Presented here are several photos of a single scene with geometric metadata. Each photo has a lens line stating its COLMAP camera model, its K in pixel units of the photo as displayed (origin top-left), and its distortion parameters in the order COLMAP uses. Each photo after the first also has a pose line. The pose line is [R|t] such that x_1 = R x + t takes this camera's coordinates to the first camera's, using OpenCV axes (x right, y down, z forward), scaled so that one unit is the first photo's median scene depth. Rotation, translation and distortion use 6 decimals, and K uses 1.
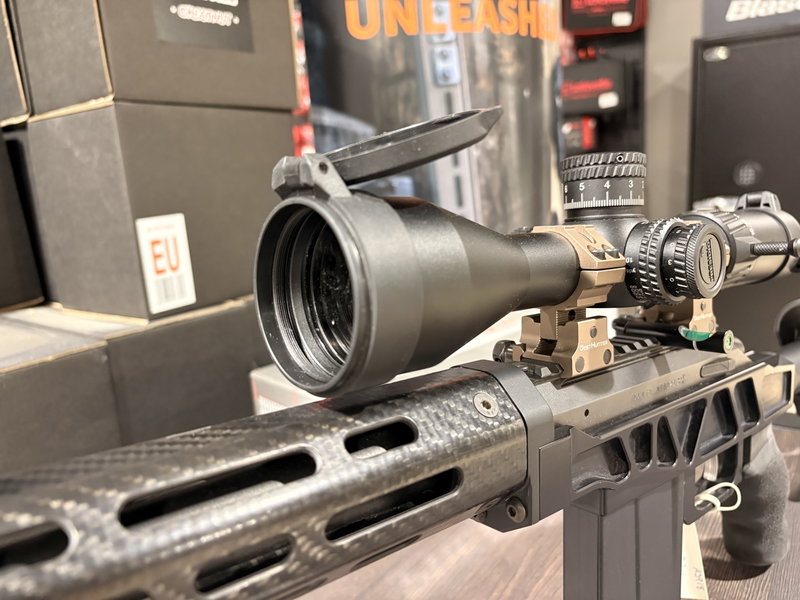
lens RADIAL K [[637.9, 0, 408.8], [0, 637.9, 299.8], [0, 0, 1]] dist [-0.011247, -0.001642]
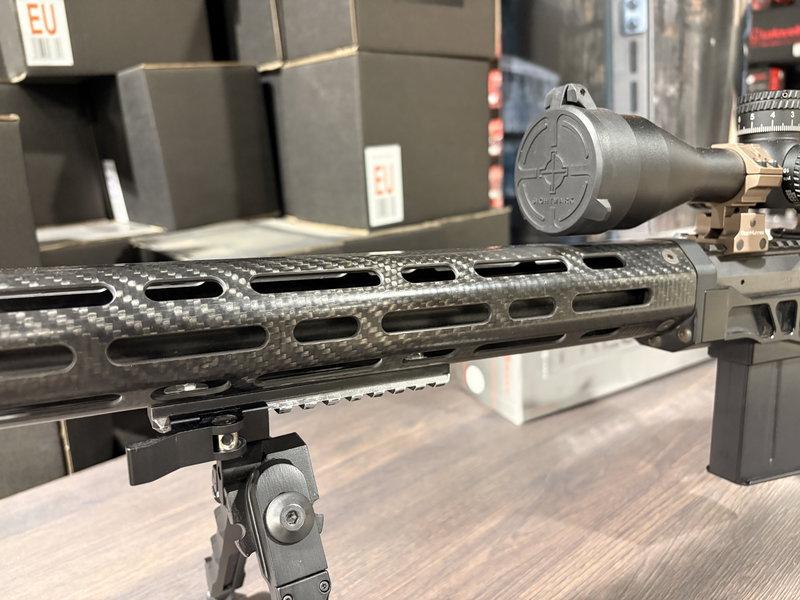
lens RADIAL K [[647.3, 0, 403.0], [0, 647.3, 296.0], [0, 0, 1]] dist [0.004912, -0.013273]
pose [[0.971233, 0.079990, -0.224293, -0.051348], [-0.065860, 0.995384, 0.069802, 0.069392], [0.228842, -0.053022, 0.972019, -0.234708]]
